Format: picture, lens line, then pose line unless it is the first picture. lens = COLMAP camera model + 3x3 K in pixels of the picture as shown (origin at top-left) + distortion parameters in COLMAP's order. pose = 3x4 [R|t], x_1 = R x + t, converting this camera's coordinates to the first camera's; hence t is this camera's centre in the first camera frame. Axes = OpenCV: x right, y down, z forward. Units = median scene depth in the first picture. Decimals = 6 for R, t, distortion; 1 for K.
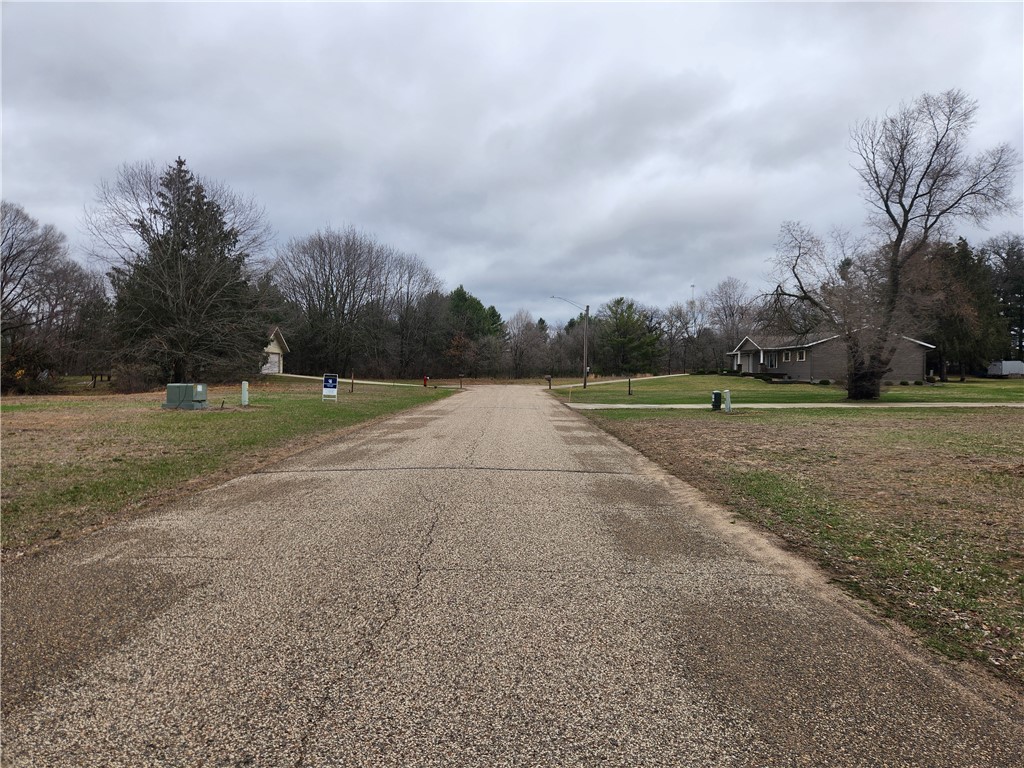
lens RADIAL K [[688.3, 0, 512.0], [0, 688.3, 384.8], [0, 0, 1]] dist [0.002242, 0.000086]
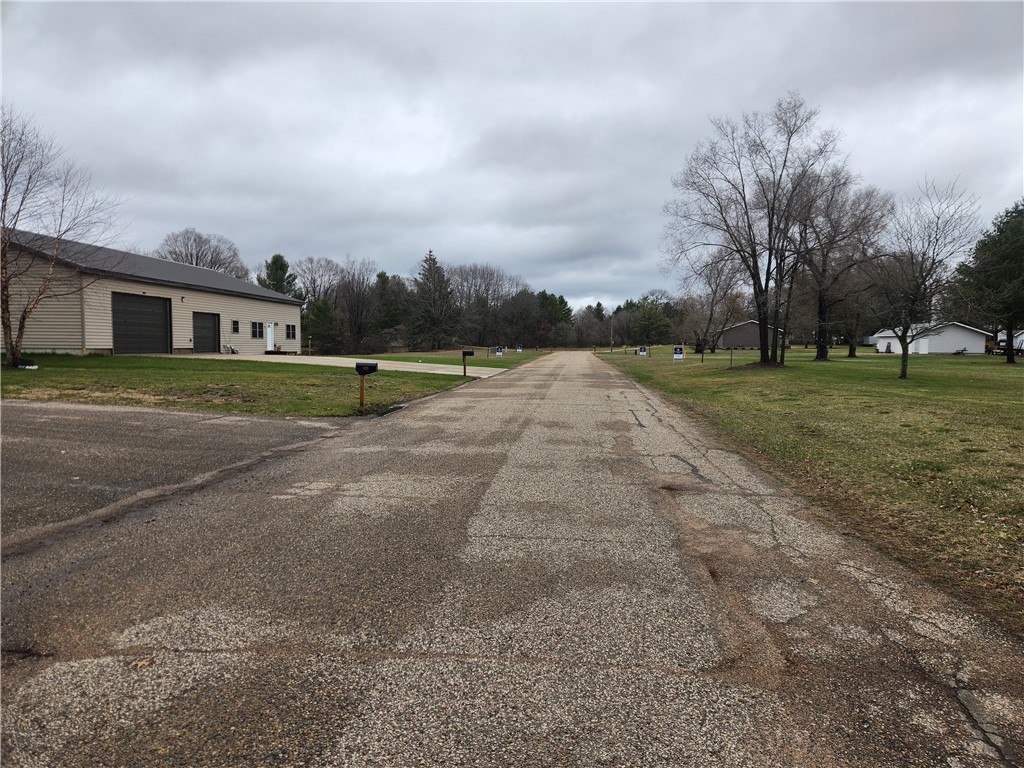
lens RADIAL K [[688.3, 0, 512.2], [0, 688.3, 384.8], [0, 0, 1]] dist [0.002242, 0.000086]
pose [[0.995906, 0.008410, -0.090000, -0.002728], [-0.004656, 0.999114, 0.041834, 0.009250], [0.090272, -0.041244, 0.995063, -0.570192]]
